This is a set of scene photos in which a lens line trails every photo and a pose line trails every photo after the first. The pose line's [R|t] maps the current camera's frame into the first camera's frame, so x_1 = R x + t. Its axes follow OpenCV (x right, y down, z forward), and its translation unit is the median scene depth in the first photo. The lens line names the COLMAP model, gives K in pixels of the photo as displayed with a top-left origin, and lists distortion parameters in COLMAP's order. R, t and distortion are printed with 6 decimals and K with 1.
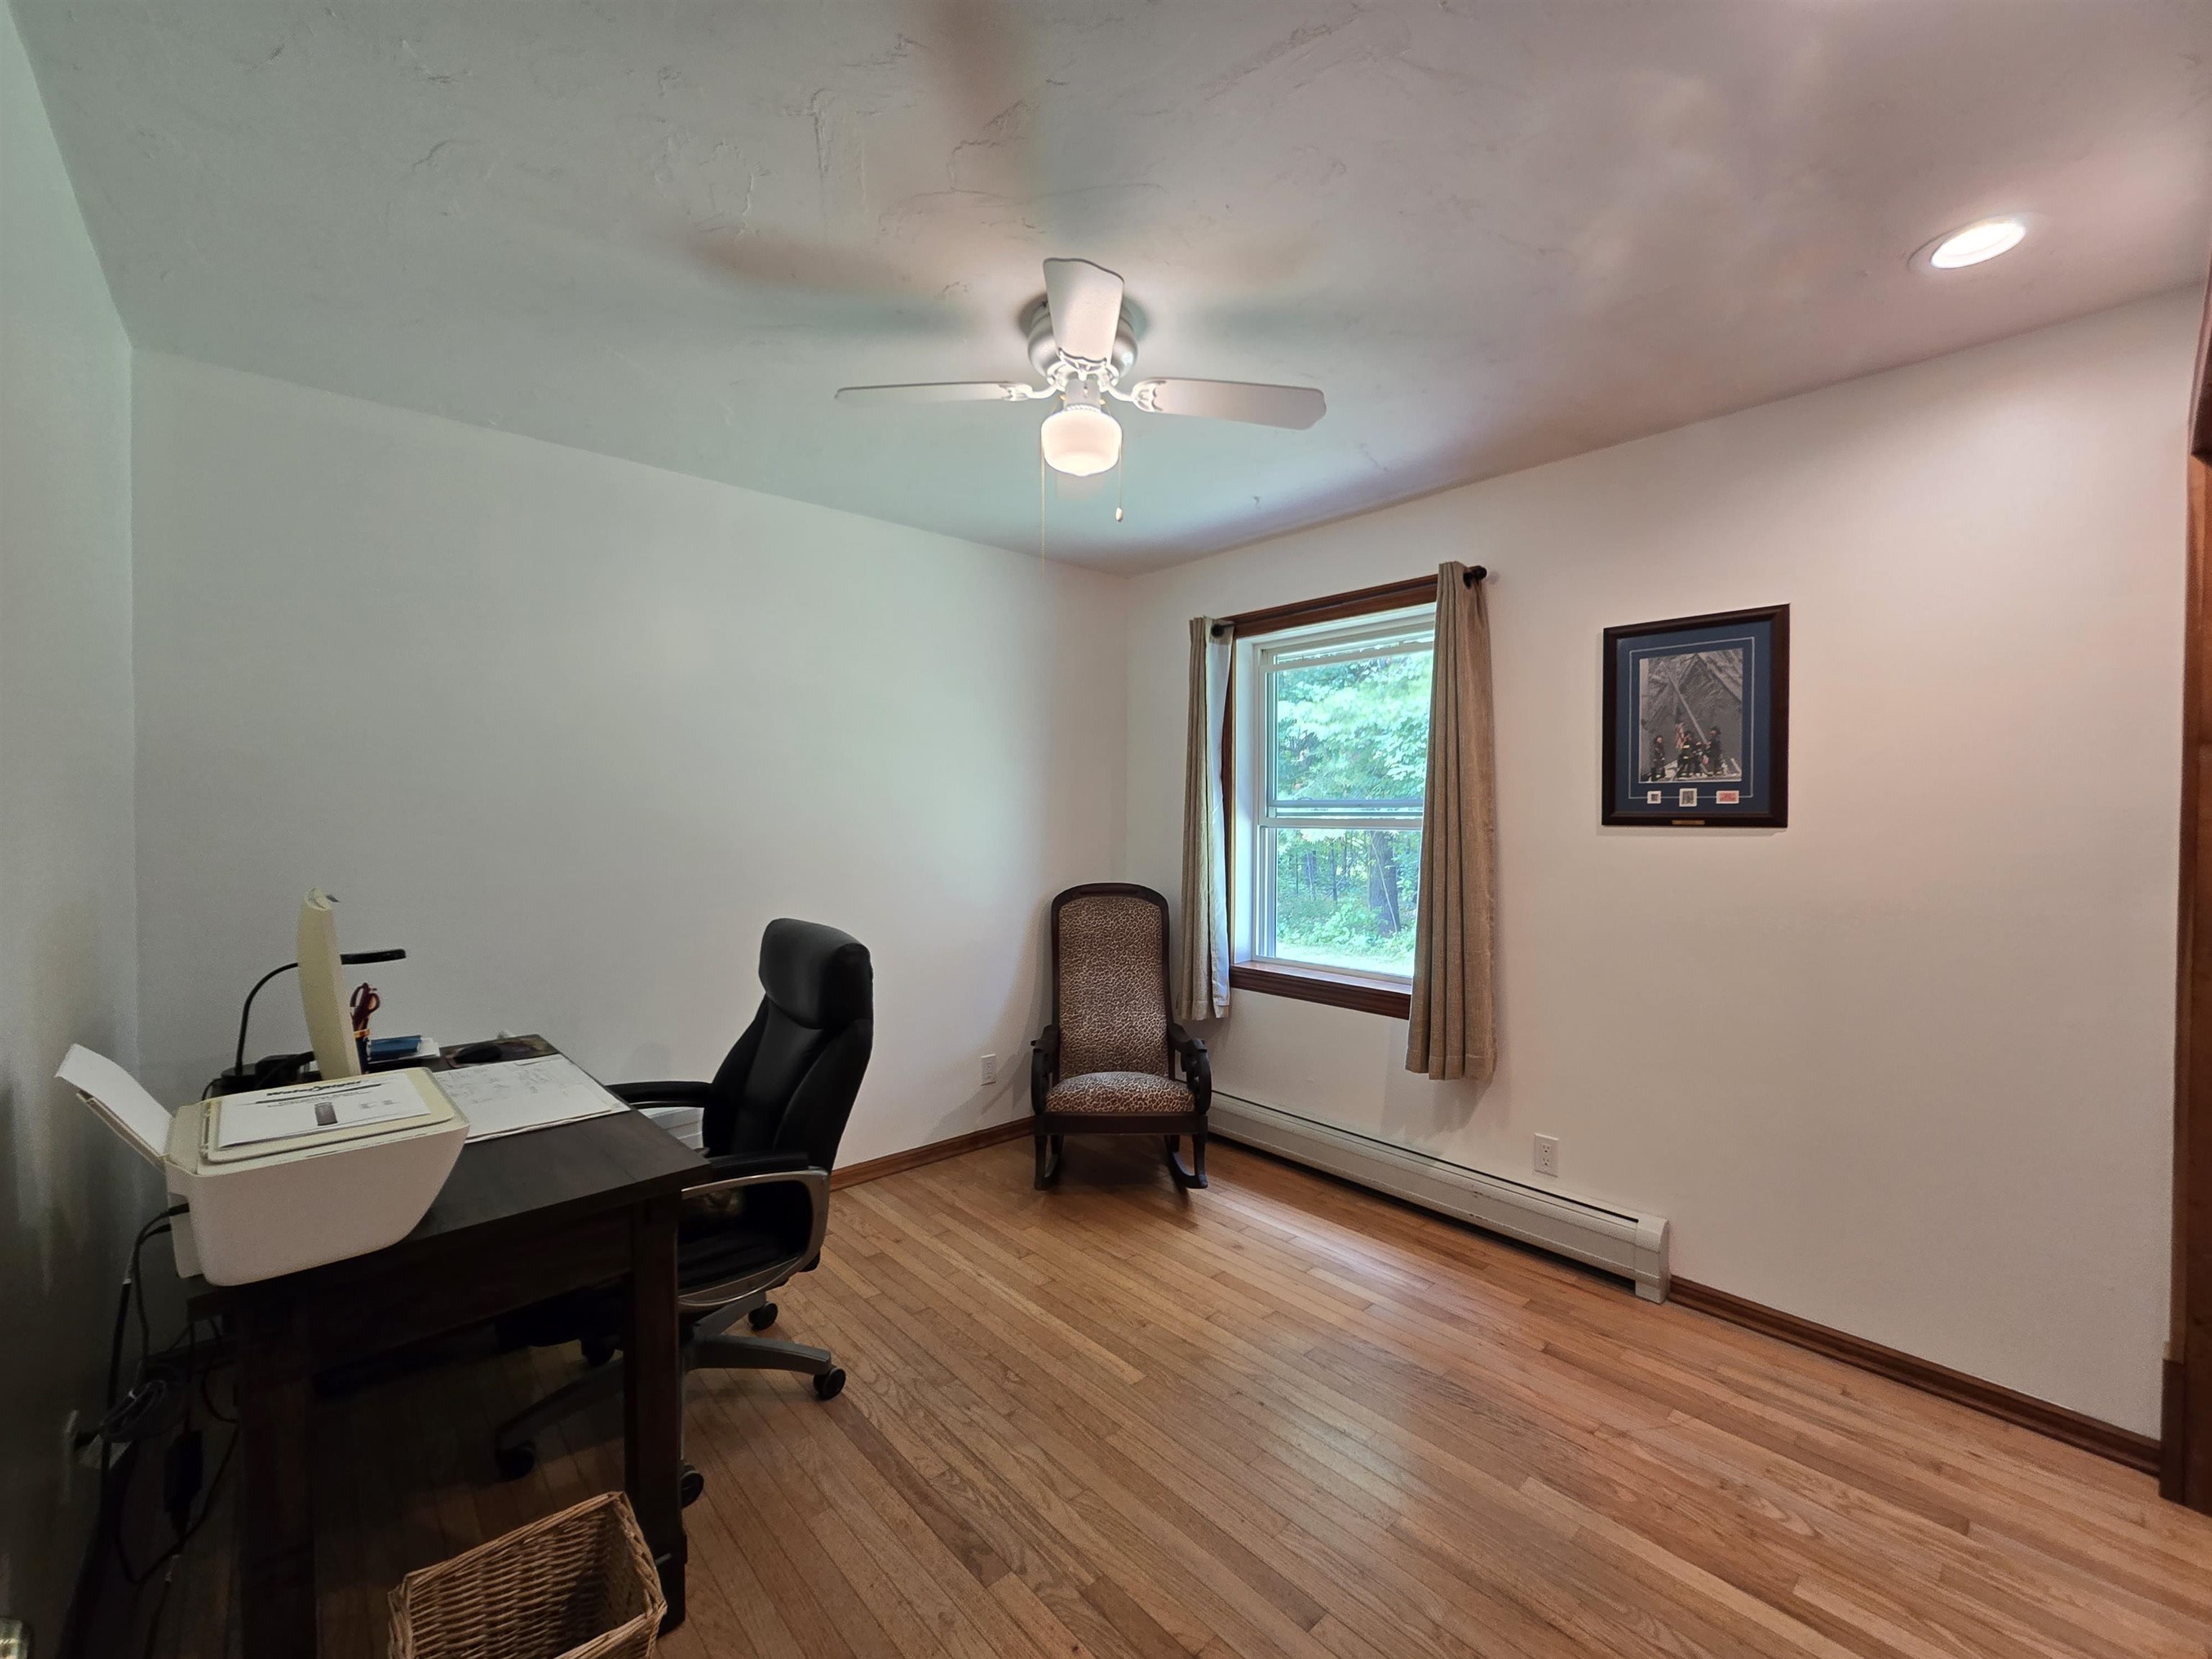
lens RADIAL K [[899.6, 0, 1103.8], [0, 899.6, 825.8], [0, 0, 1]] dist [-0.000796, -0.000082]
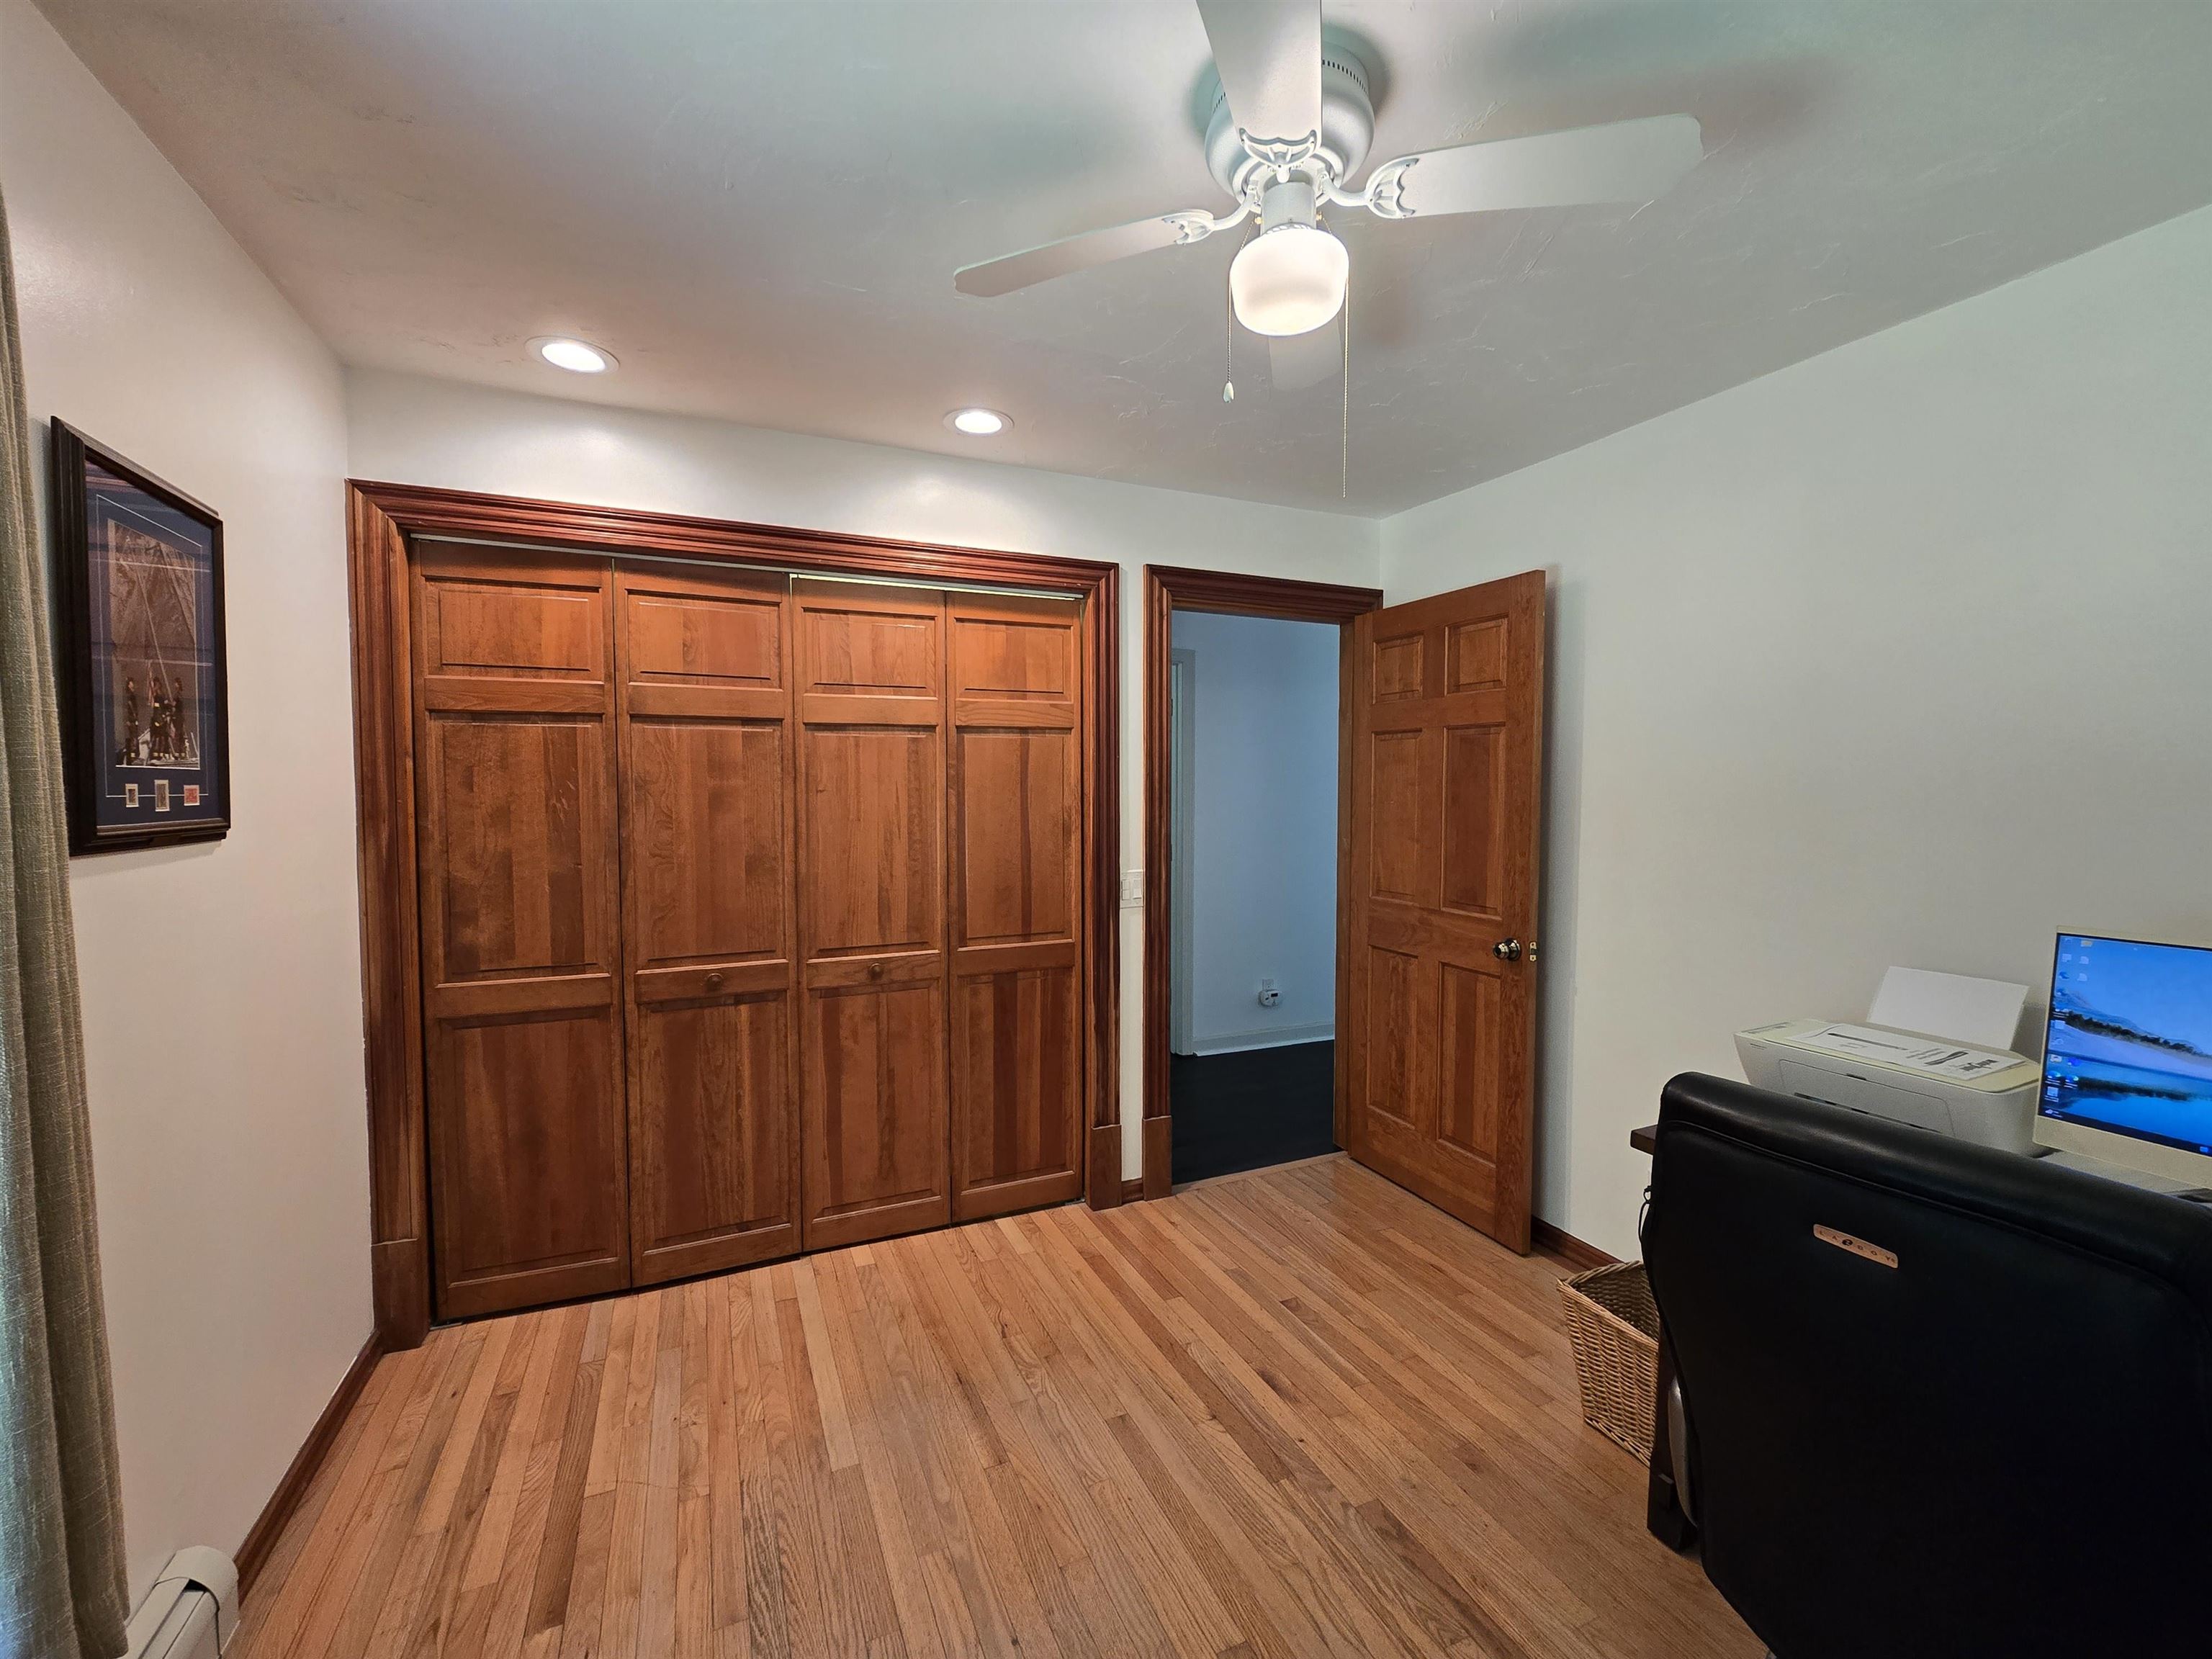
lens RADIAL K [[899.6, 0, 1092.8], [0, 899.6, 831.1], [0, 0, 1]] dist [-0.000796, -0.000082]
pose [[-0.949023, -0.018485, 0.314665, -0.118128], [-0.000541, 0.998373, 0.057016, -0.060160], [-0.315207, 0.053939, -0.947489, 1.932168]]
